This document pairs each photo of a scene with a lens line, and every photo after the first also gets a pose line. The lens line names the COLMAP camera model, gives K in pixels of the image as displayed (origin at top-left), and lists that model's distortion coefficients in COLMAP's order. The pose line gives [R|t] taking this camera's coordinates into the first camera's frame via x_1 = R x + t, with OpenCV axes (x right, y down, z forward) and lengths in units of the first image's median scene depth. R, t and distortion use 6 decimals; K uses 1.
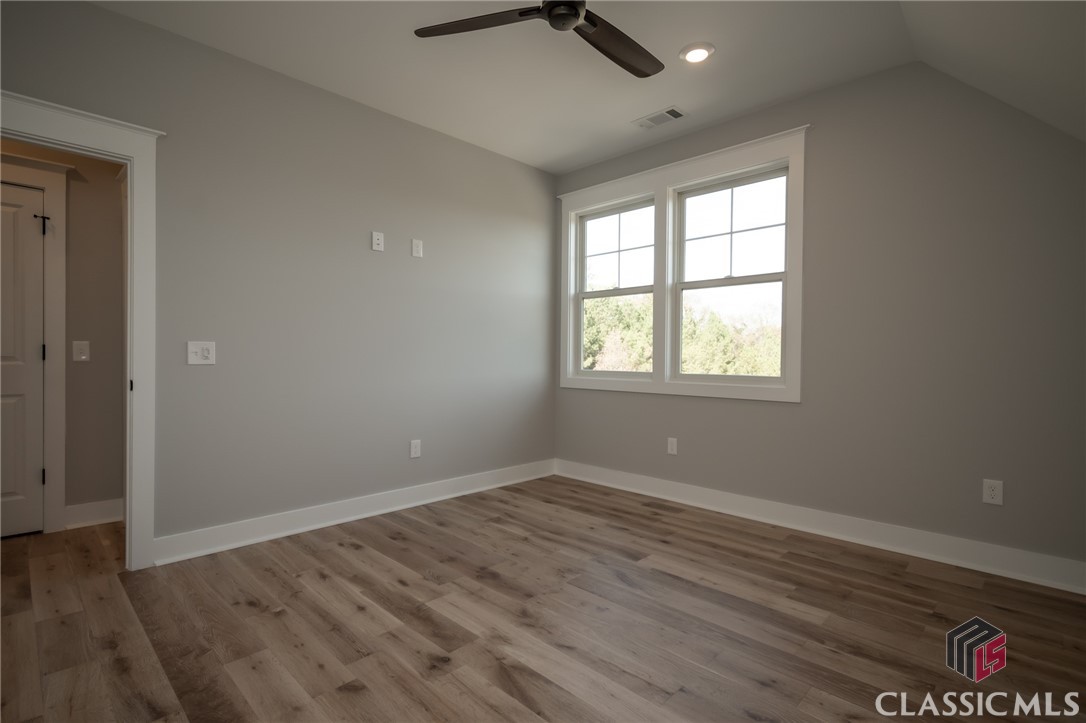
lens RADIAL K [[511.5, 0, 544.1], [0, 511.5, 362.9], [0, 0, 1]] dist [0.002699, -0.000303]
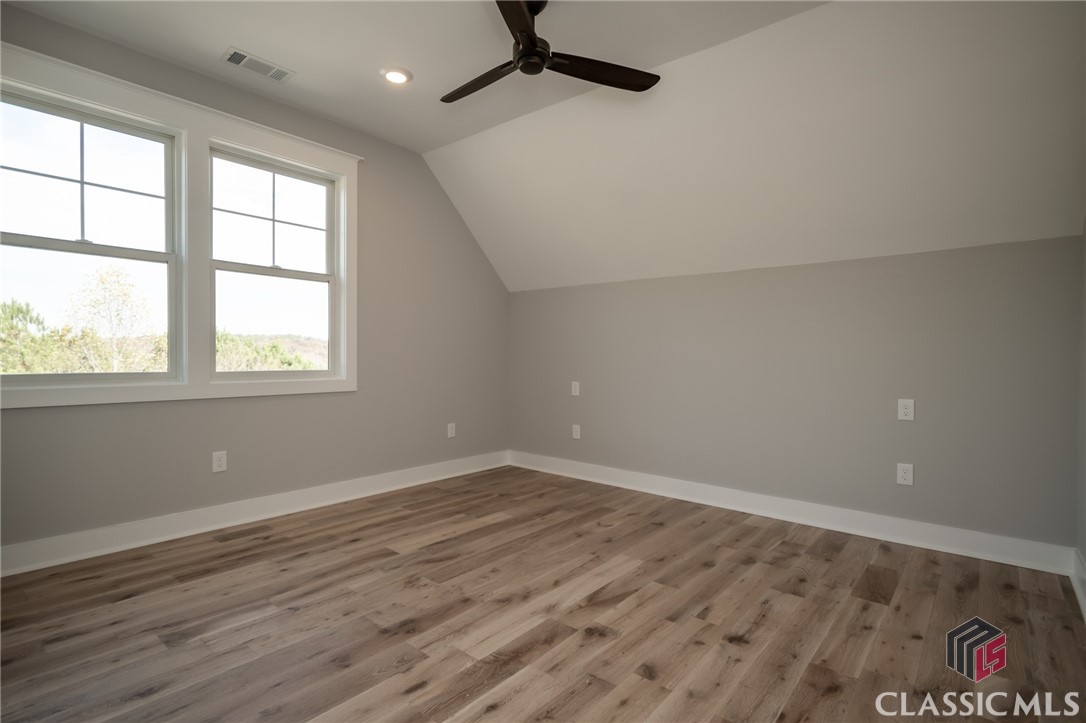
lens RADIAL K [[511.5, 0, 544.1], [0, 511.5, 362.9], [0, 0, 1]] dist [0.002699, -0.000303]
pose [[-0.054786, -0.023783, 0.998215, -0.848625], [0.003797, 0.999704, 0.024027, -0.016437], [-0.998491, 0.005107, -0.054679, 0.767569]]
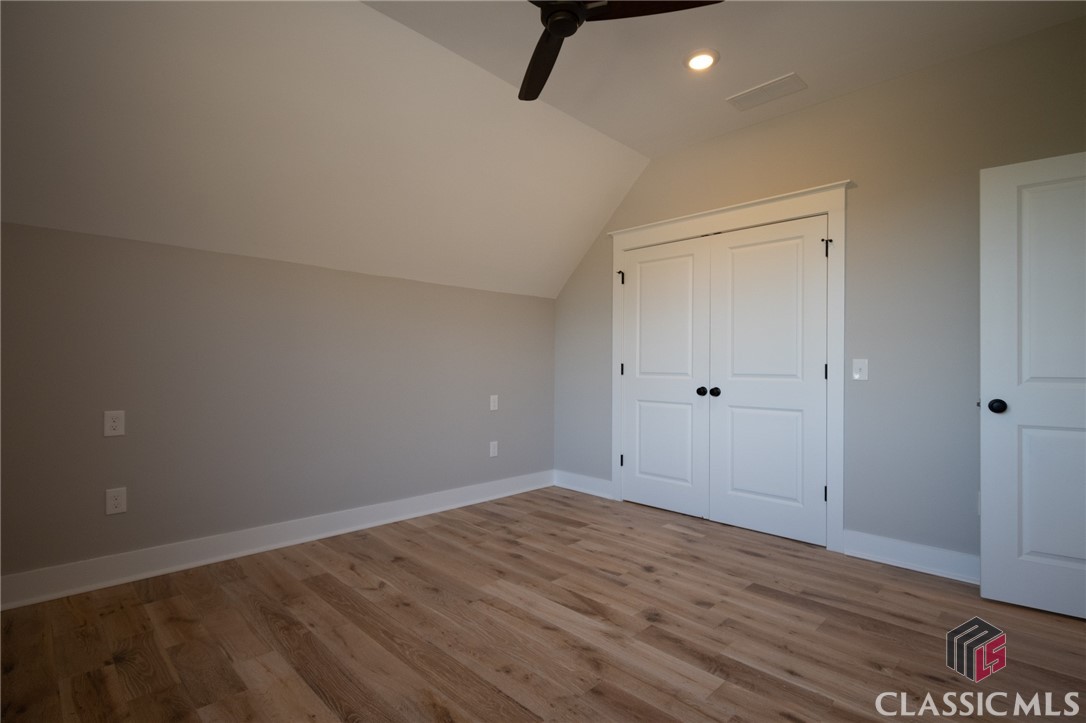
lens RADIAL K [[524.3, 0, 517.4], [0, 524.3, 362.0], [0, 0, 1]] dist [-0.000246, -0.000369]
pose [[-0.998332, -0.015763, 0.055532, 0.042421], [-0.015322, 0.999848, 0.008364, -0.022690], [-0.055655, 0.007499, -0.998422, 1.494963]]
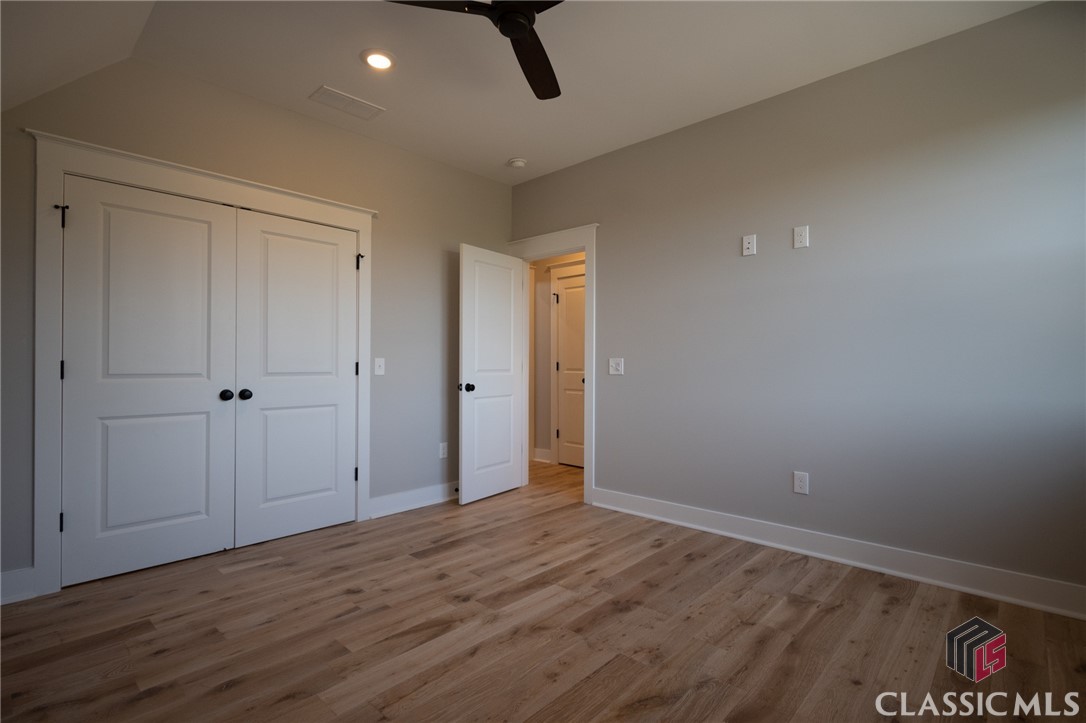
lens RADIAL K [[530.4, 0, 561.5], [0, 530.4, 363.6], [0, 0, 1]] dist [0.002622, -0.000049]
pose [[0.036172, -0.009976, -0.999296, 0.782331], [-0.015234, 0.999828, -0.010533, -0.009154], [0.999229, 0.015604, 0.036014, 0.788365]]
